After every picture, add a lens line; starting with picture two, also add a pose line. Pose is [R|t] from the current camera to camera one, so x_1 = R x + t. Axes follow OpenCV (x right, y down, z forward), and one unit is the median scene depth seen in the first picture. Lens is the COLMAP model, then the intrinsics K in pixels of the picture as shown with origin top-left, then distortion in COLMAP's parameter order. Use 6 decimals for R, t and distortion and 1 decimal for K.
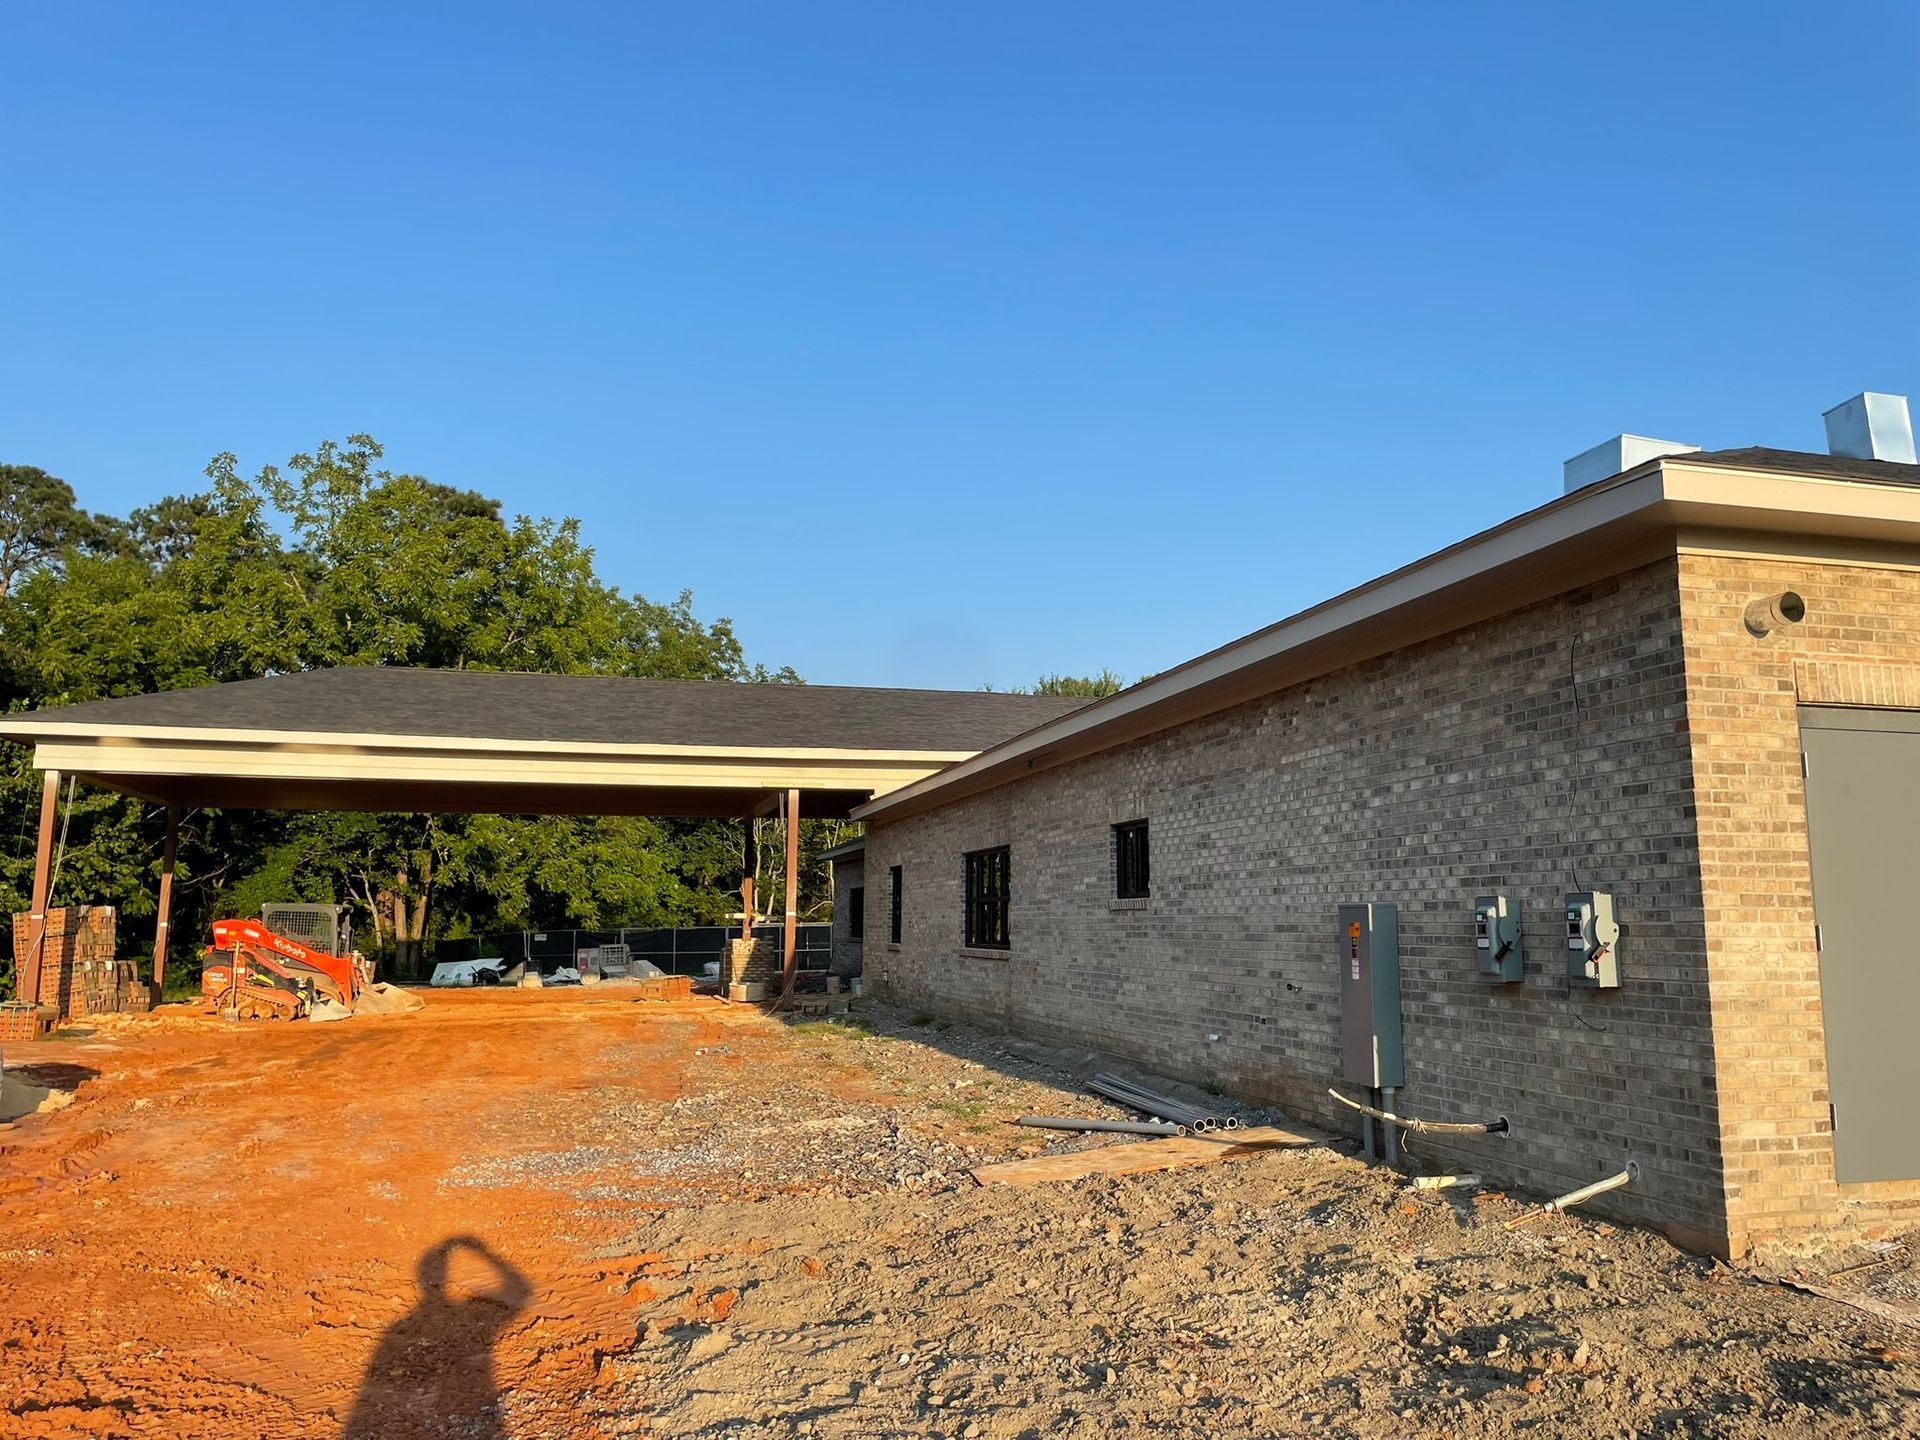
lens RADIAL K [[1463.5, 0, 1034.8], [0, 1463.5, 708.5], [0, 0, 1]] dist [0.028221, -0.050942]
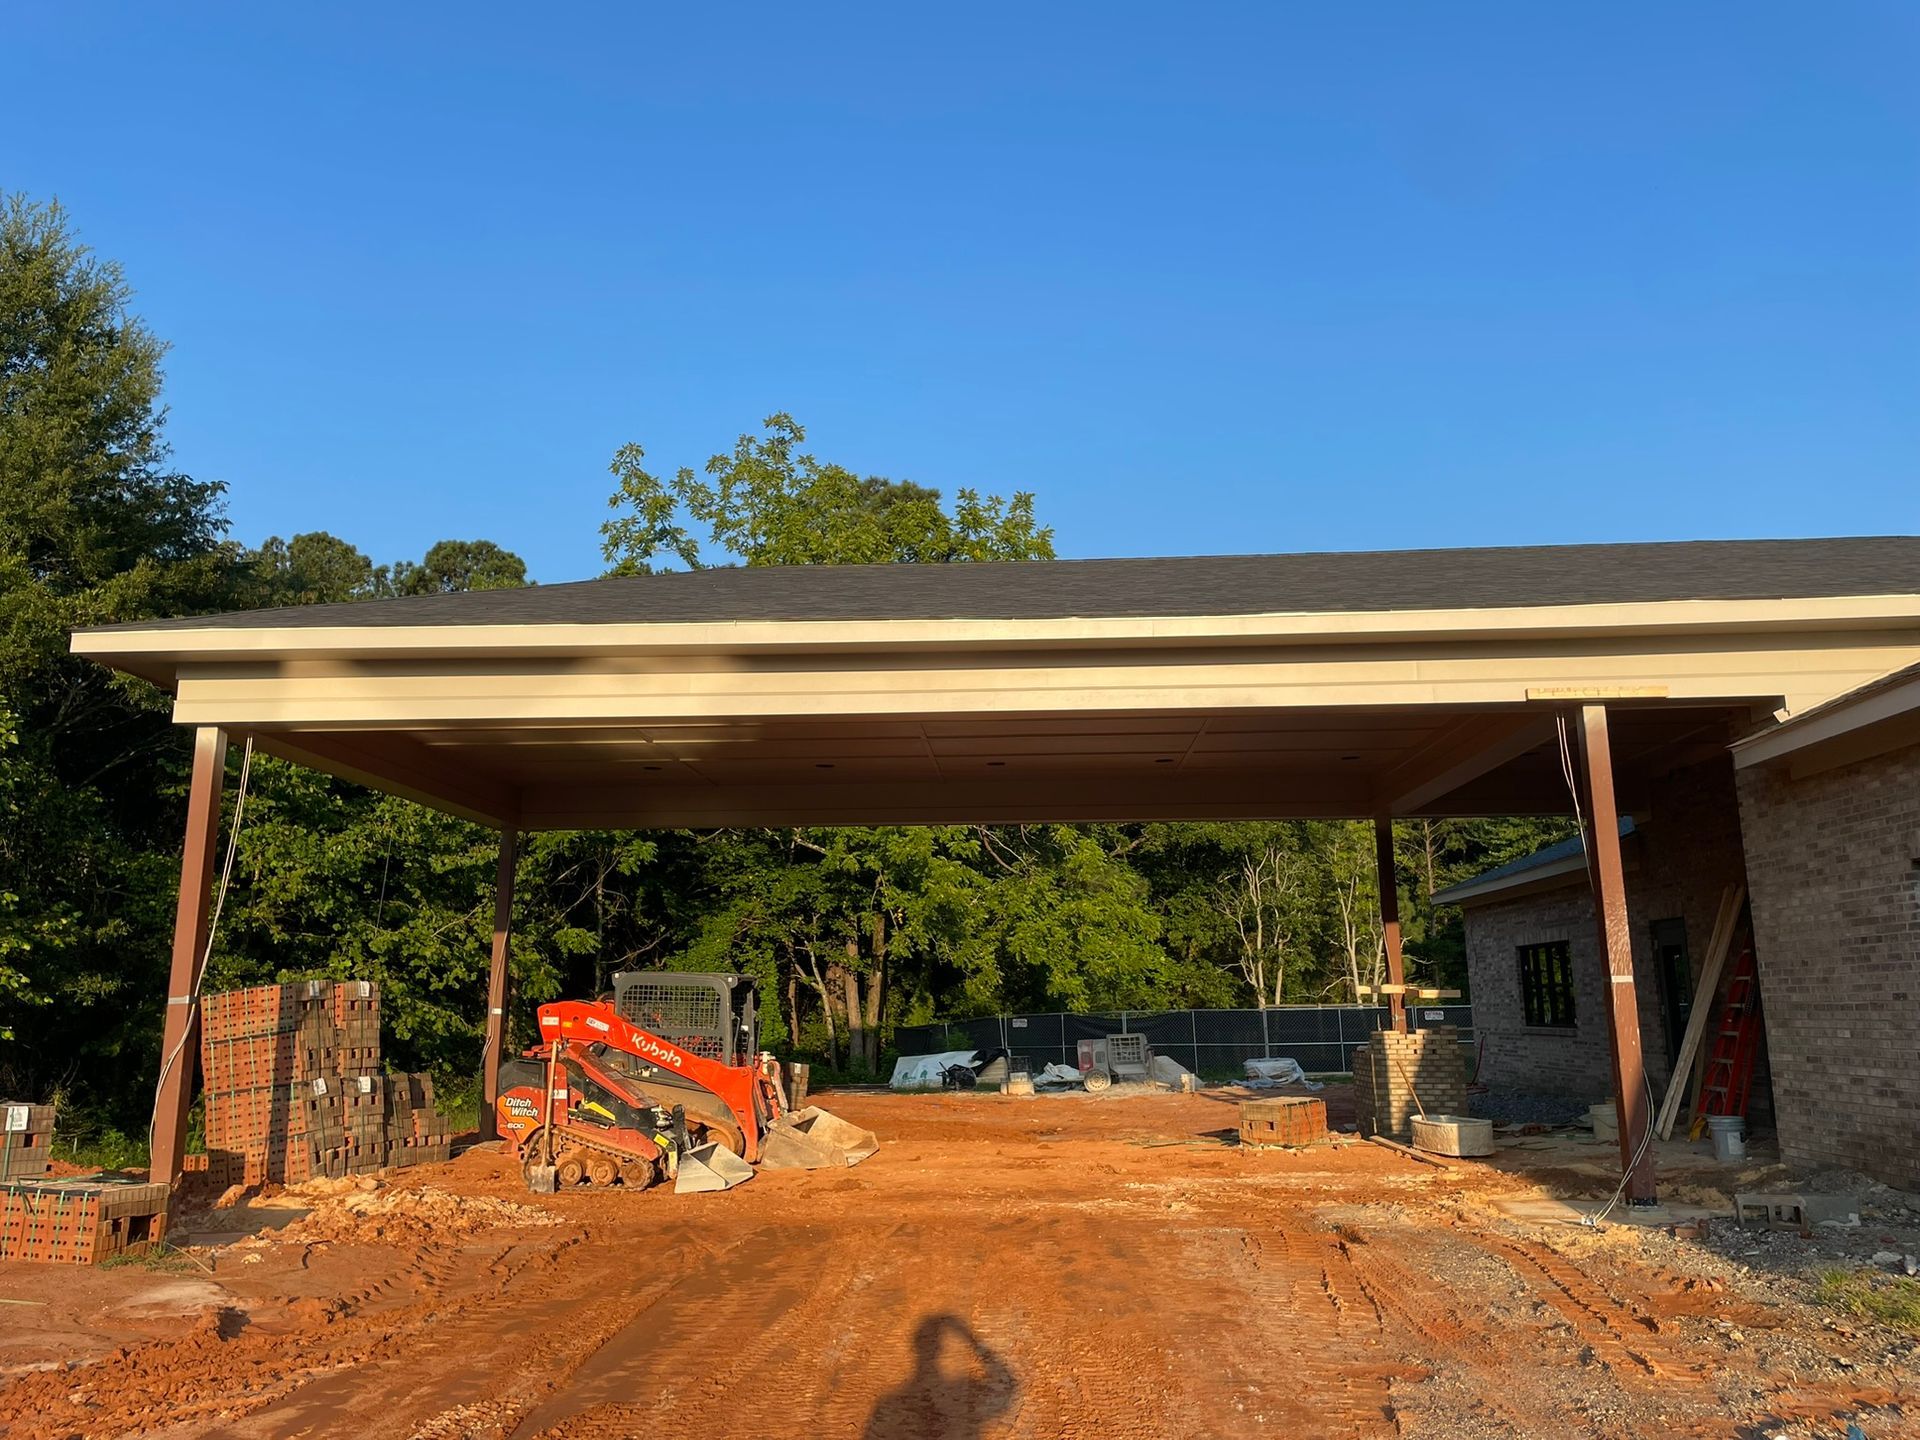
lens RADIAL K [[1472.1, 0, 960.1], [0, 1472.1, 720.2], [0, 0, 1]] dist [0.073153, -0.022728]
pose [[0.942322, -0.070979, -0.327094, -0.102965], [0.056177, 0.996933, -0.054495, 0.038393], [0.329959, 0.032977, 0.943419, 0.256681]]
